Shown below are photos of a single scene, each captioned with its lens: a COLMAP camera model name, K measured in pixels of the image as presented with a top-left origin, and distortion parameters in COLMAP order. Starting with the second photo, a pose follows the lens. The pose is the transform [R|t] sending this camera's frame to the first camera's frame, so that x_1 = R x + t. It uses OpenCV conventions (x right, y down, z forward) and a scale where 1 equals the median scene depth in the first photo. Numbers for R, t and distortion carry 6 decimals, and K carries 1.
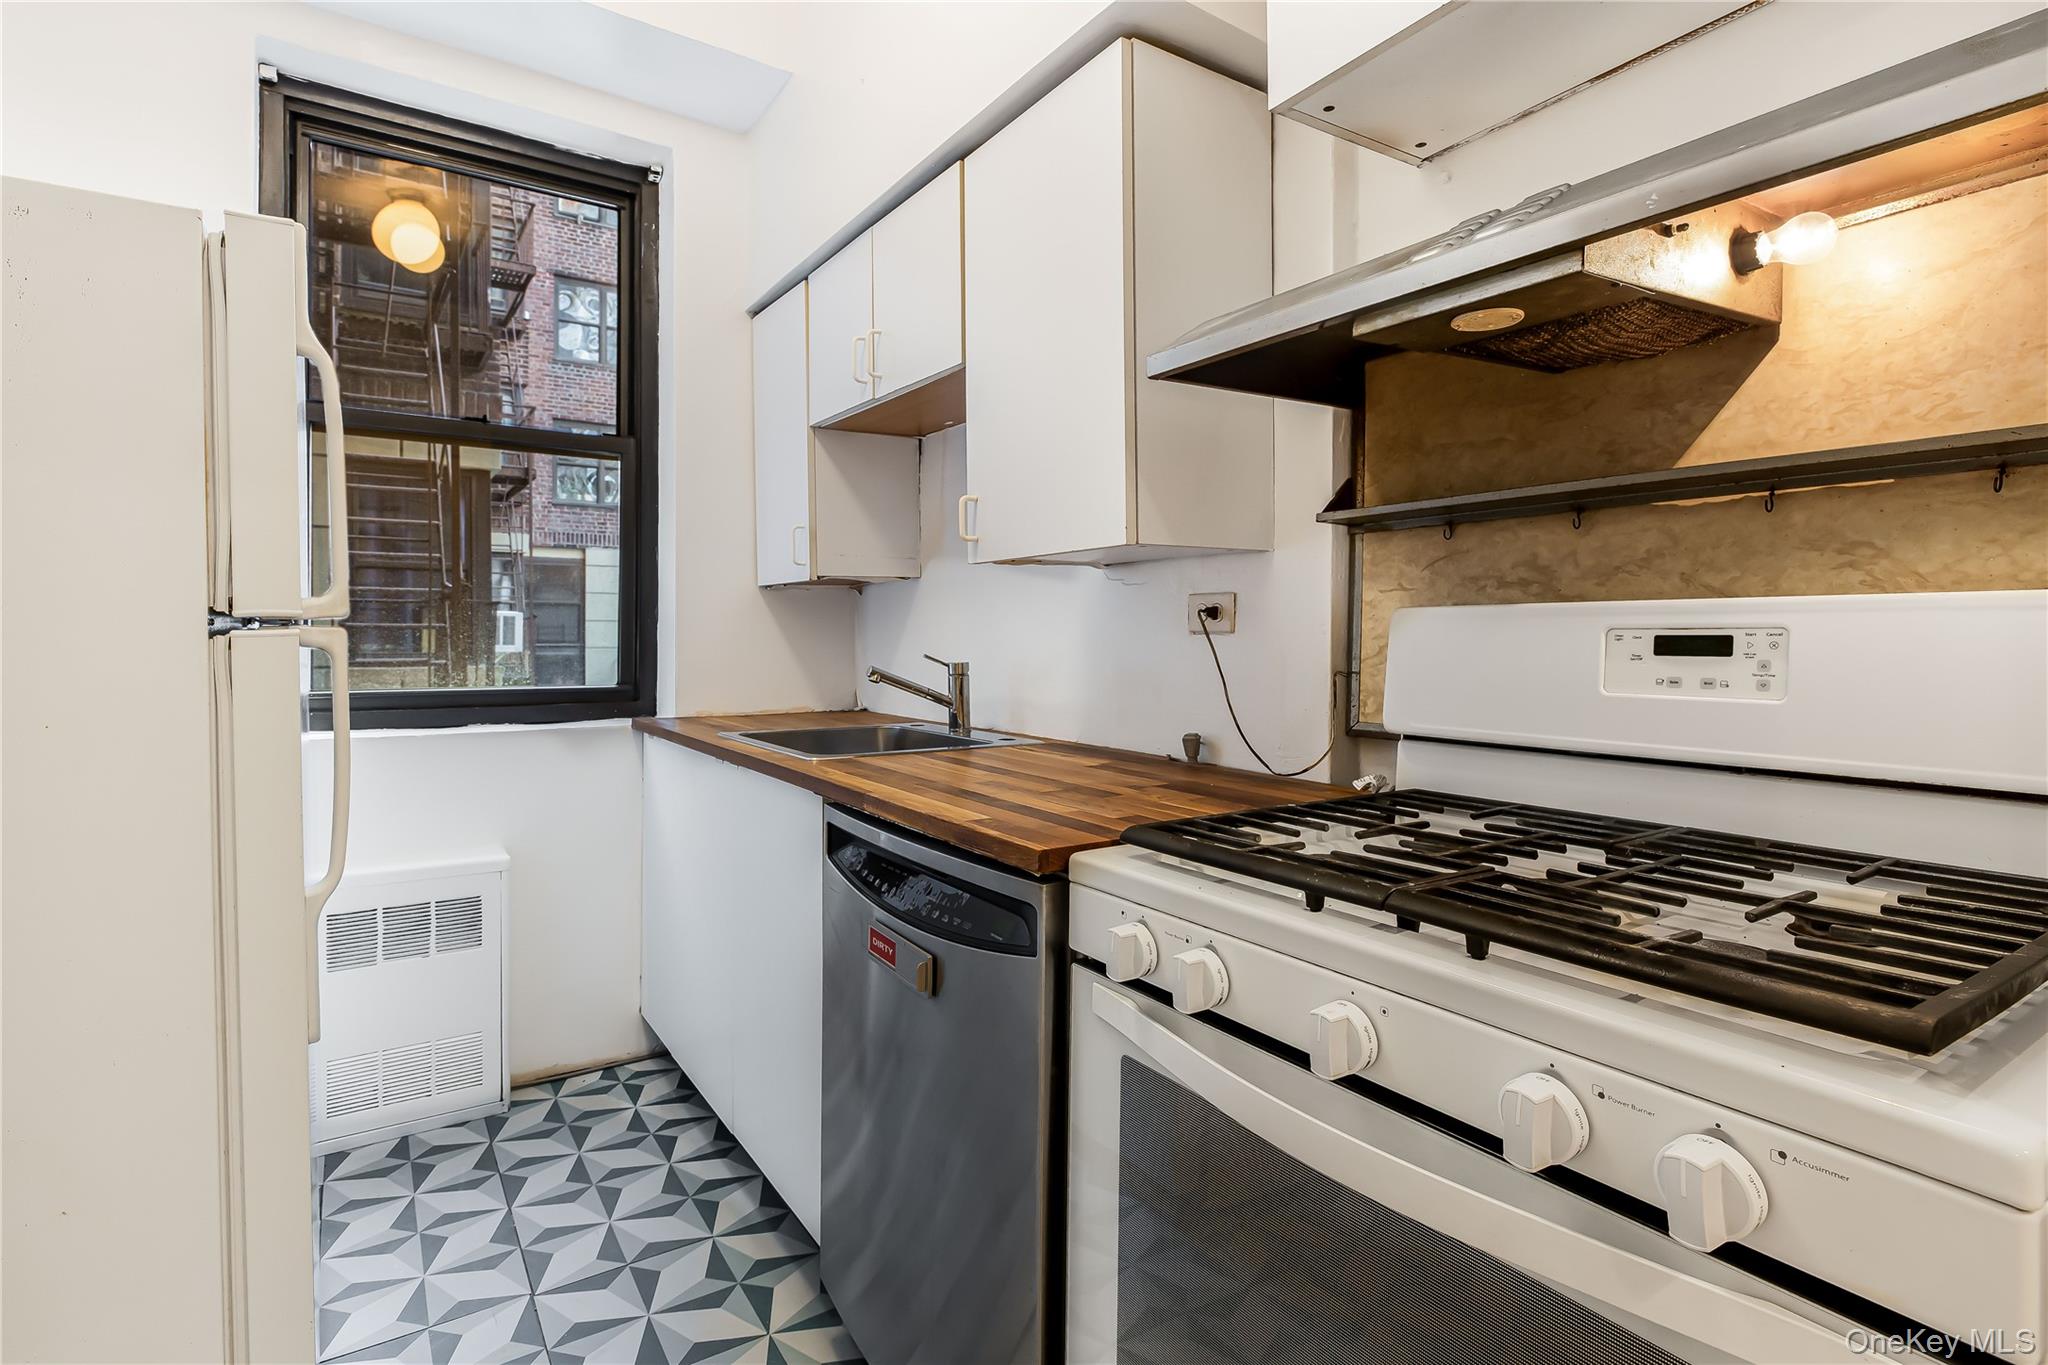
lens RADIAL K [[1003.8, 0, 1046.5], [0, 1003.8, 632.8], [0, 0, 1]] dist [0.000498, -0.001105]
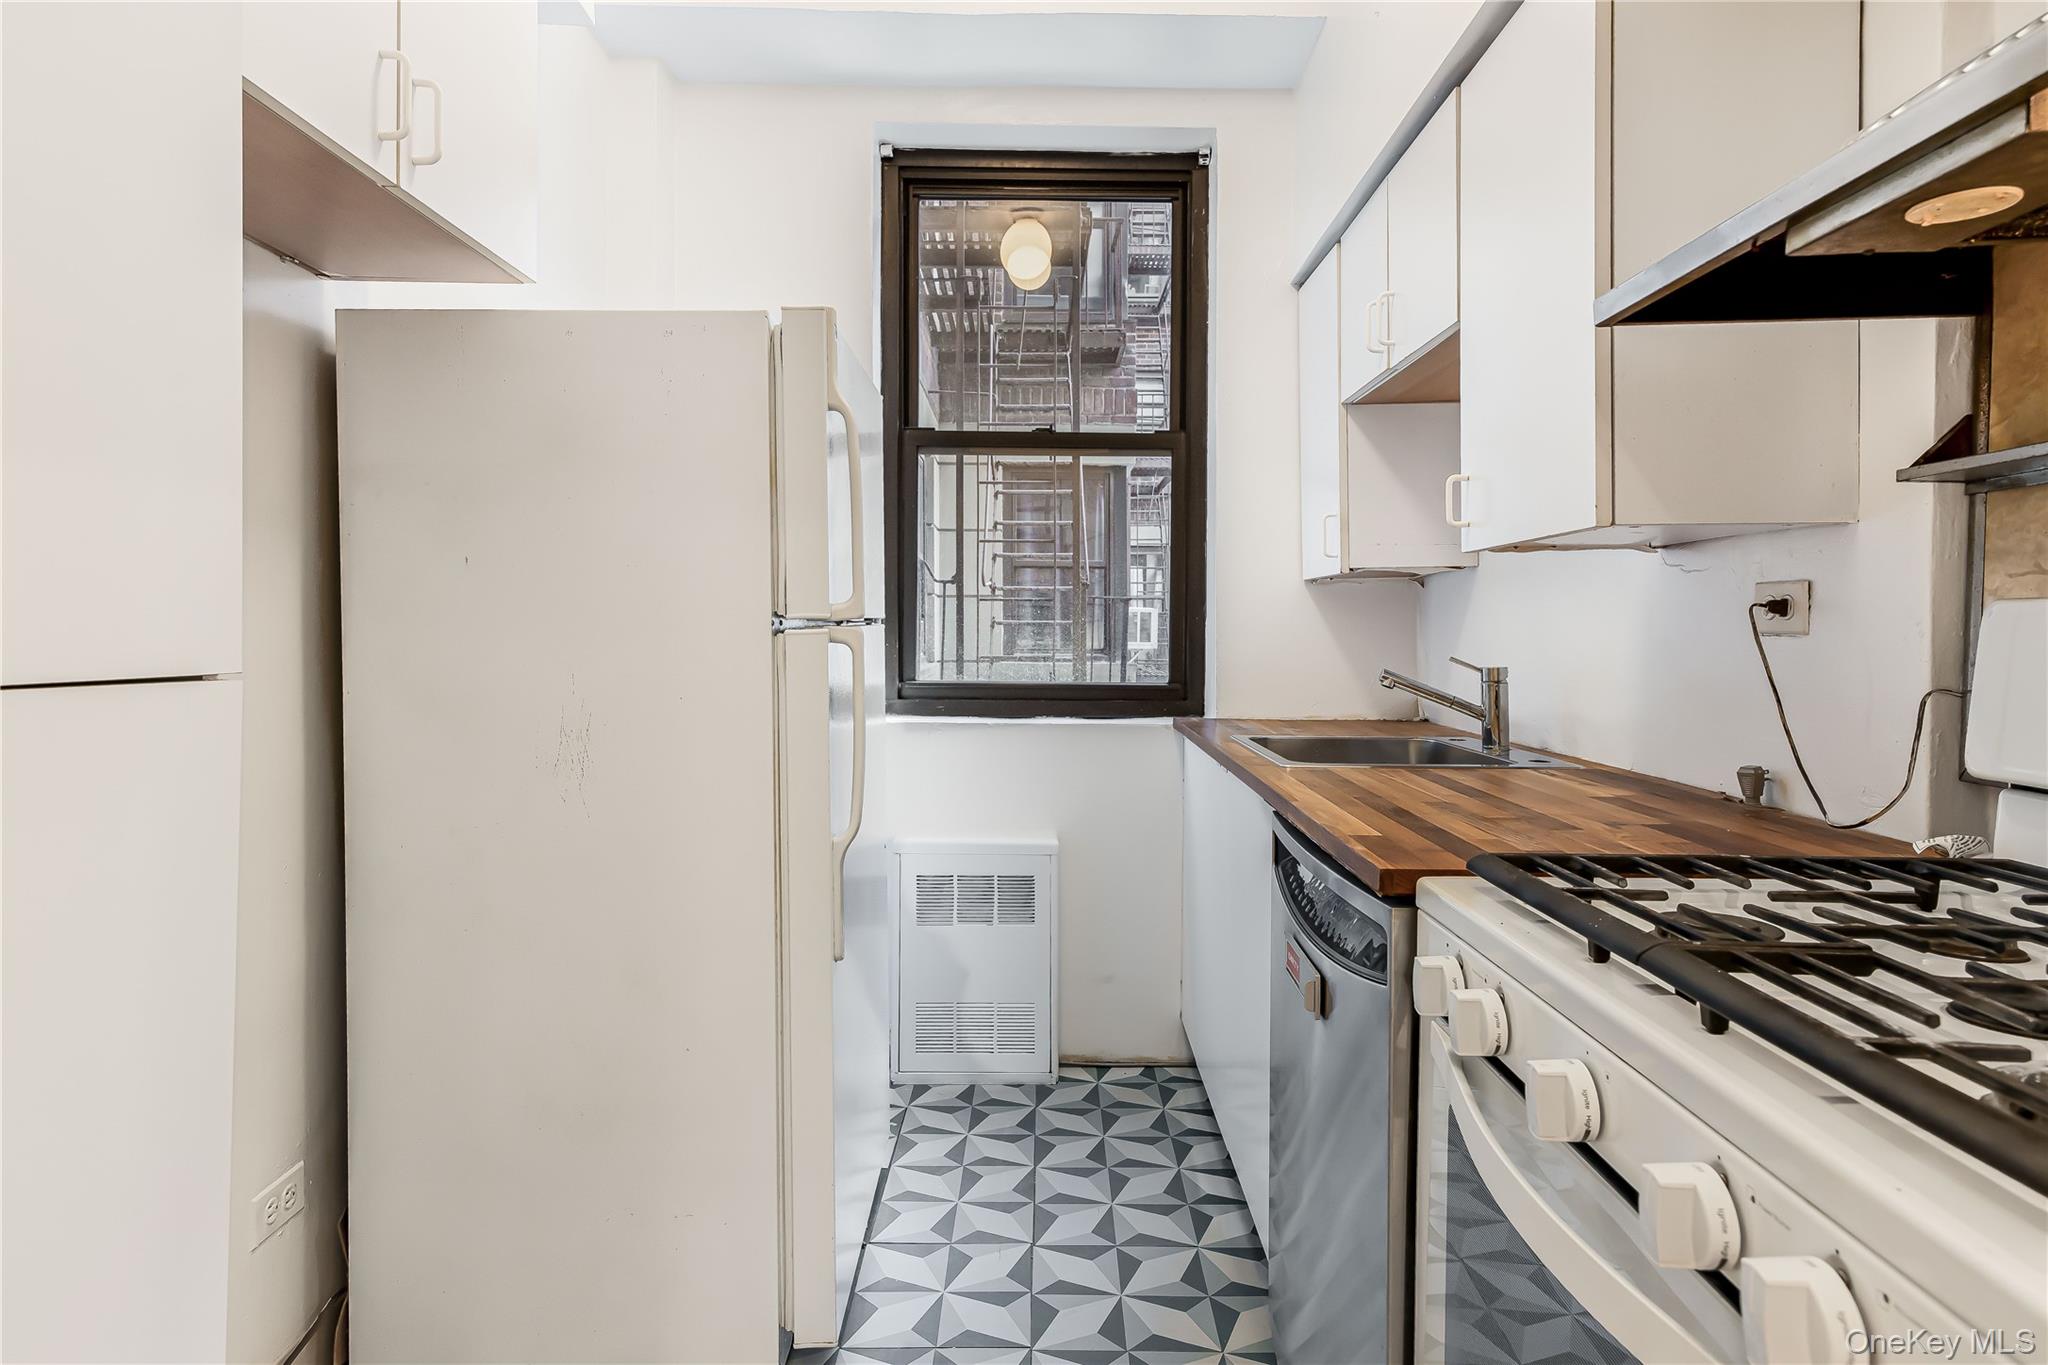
lens RADIAL K [[1188.8, 0, 1054.8], [0, 1188.8, 626.0], [0, 0, 1]] dist [0.022437, 0.003294]
pose [[0.827174, 0.000820, -0.561945, 0.174564], [-0.002410, 0.999995, -0.002088, -0.002211], [0.561940, 0.003081, 0.827172, -0.040127]]
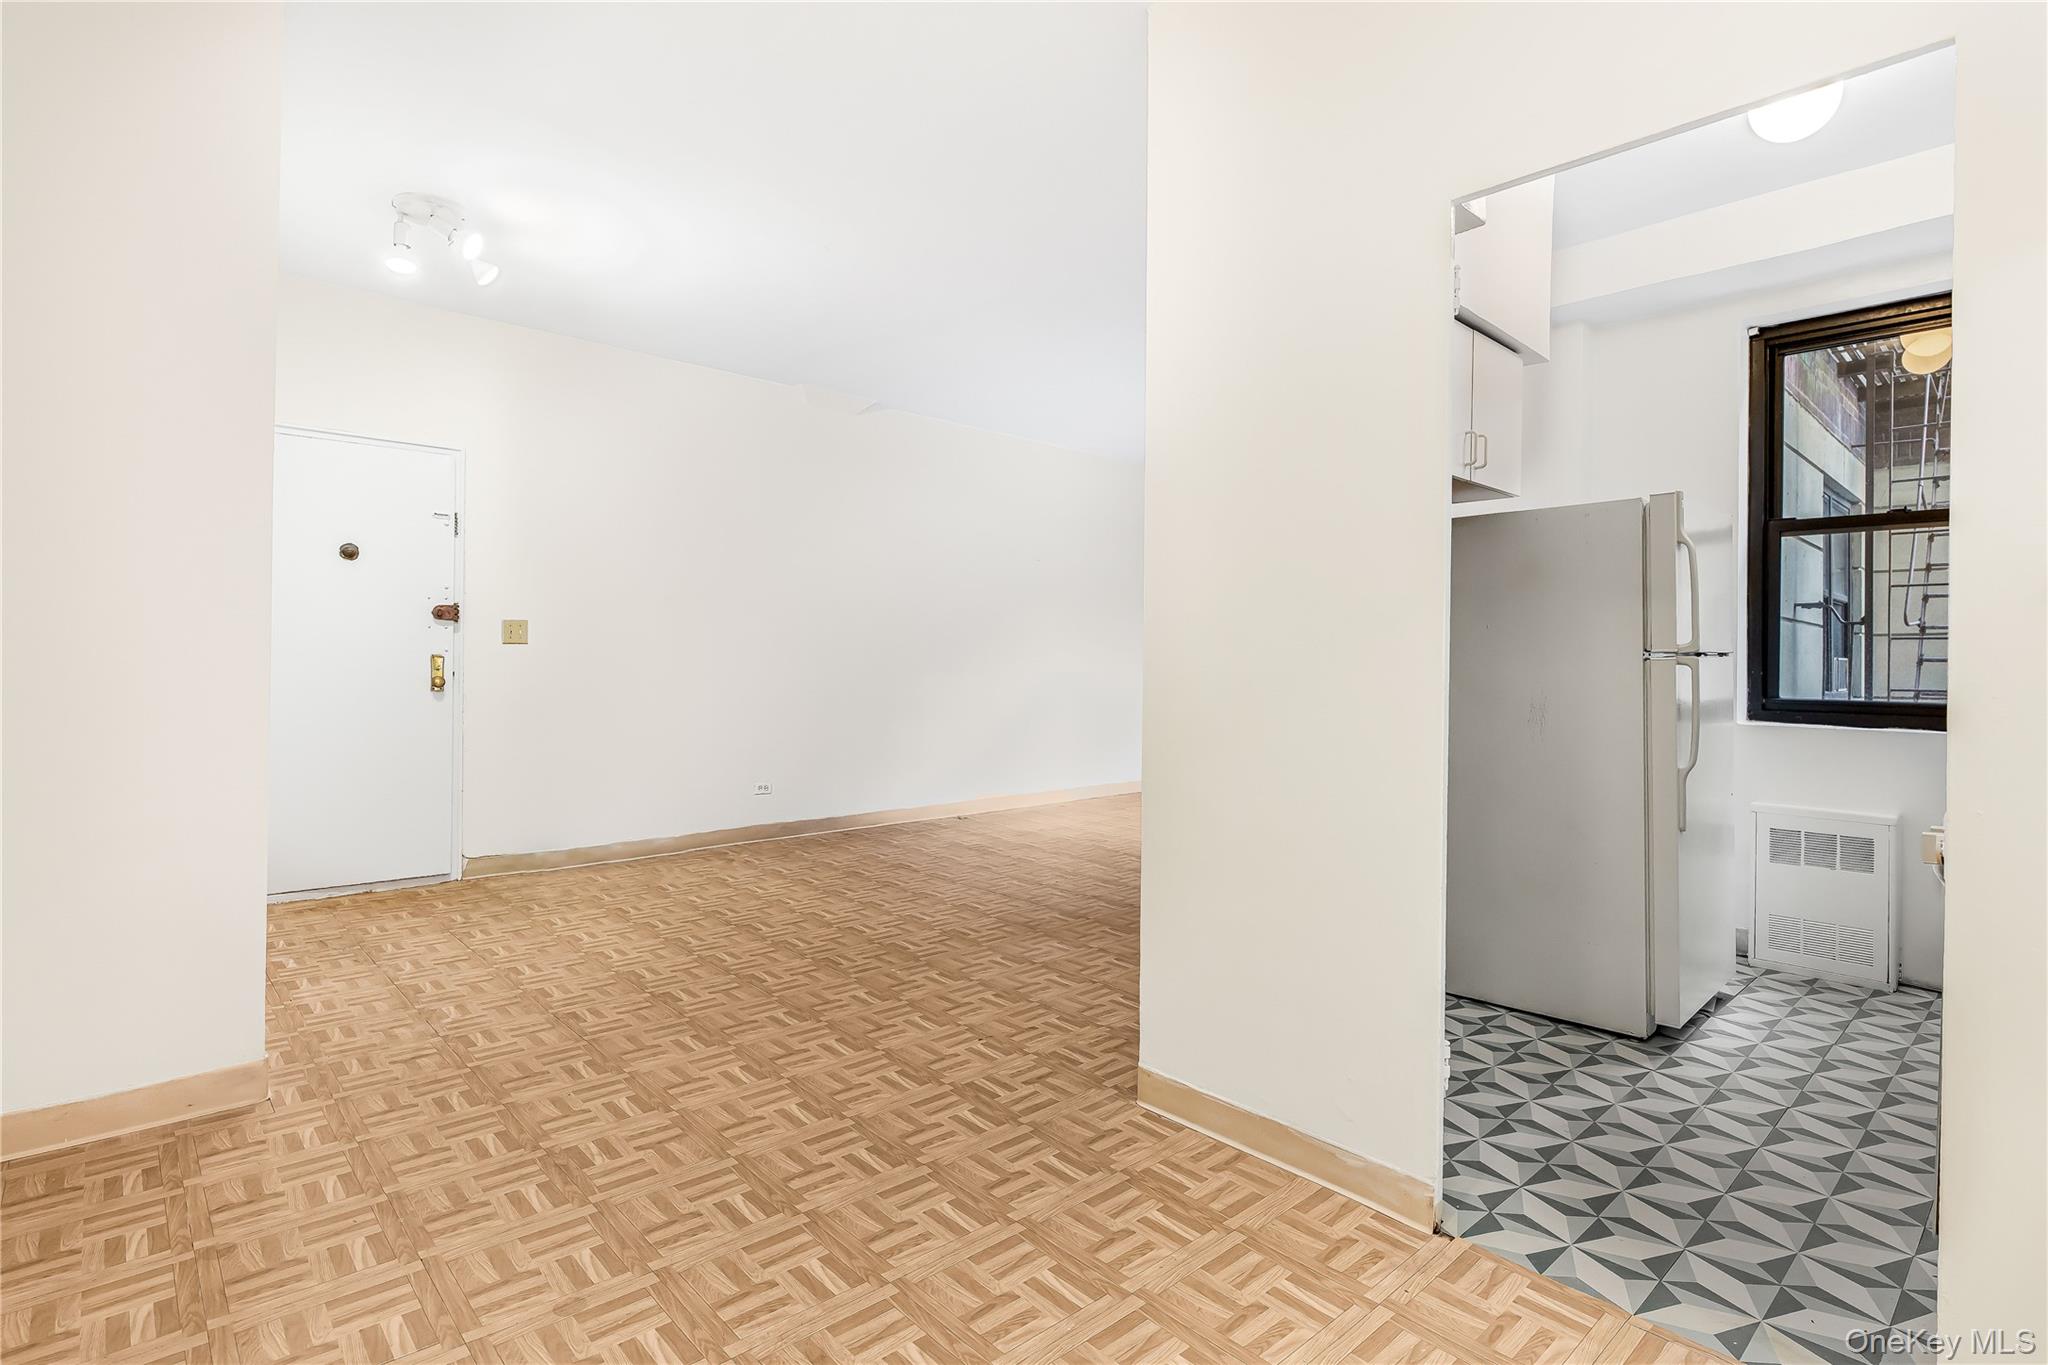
lens RADIAL K [[1003.8, 0, 1032.4], [0, 1003.8, 664.0], [0, 0, 1]] dist [0.000498, -0.001105]
pose [[0.150876, 0.003114, -0.988548, 0.744270], [-0.005644, 0.999981, 0.002289, 0.006903], [0.988537, 0.005234, 0.150891, -0.473500]]
